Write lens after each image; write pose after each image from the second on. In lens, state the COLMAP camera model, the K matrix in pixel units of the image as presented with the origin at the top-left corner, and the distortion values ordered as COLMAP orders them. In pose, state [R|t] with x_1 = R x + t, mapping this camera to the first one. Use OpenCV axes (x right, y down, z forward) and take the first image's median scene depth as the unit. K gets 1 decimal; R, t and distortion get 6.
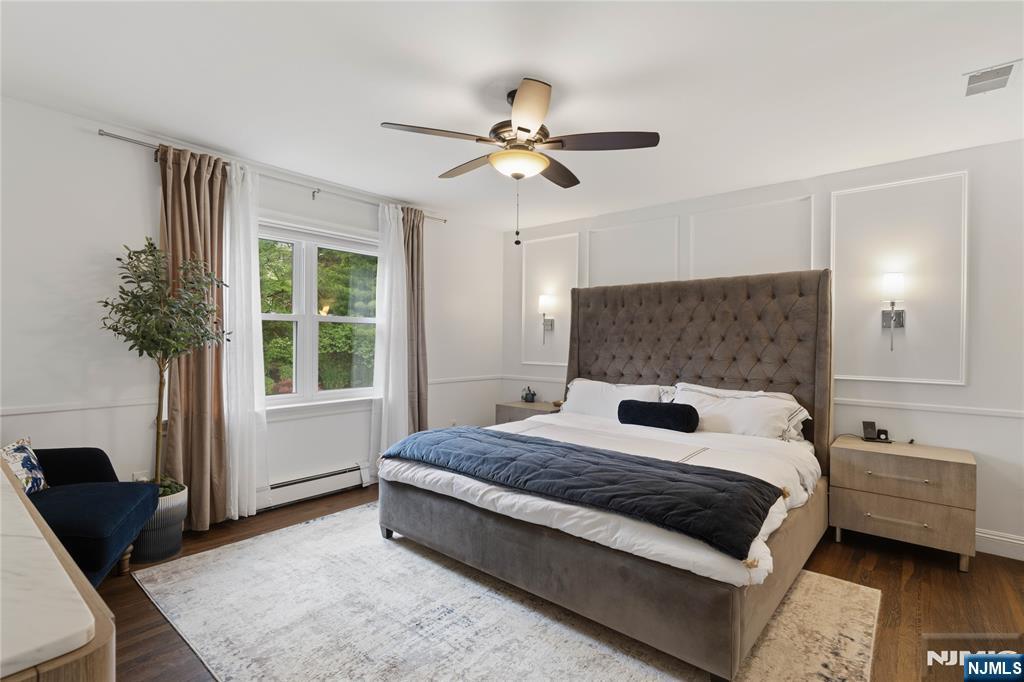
lens RADIAL K [[489.9, 0, 512.0], [0, 489.9, 341.0], [0, 0, 1]] dist [0.030858, 0.000048]
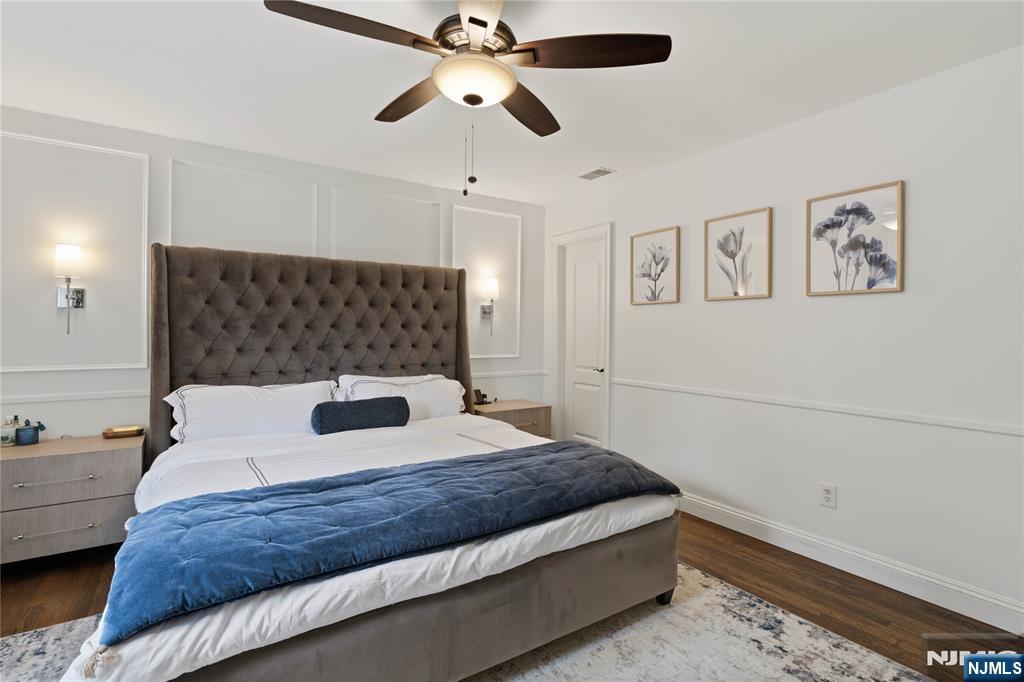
lens RADIAL K [[479.9, 0, 512.0], [0, 479.9, 341.0], [0, 0, 1]] dist [-0.001038, -0.000094]
pose [[0.287224, -0.023419, 0.957577, -0.464913], [-0.000970, 0.999693, 0.024740, 0.002055], [-0.957863, -0.008035, 0.287113, 0.556991]]
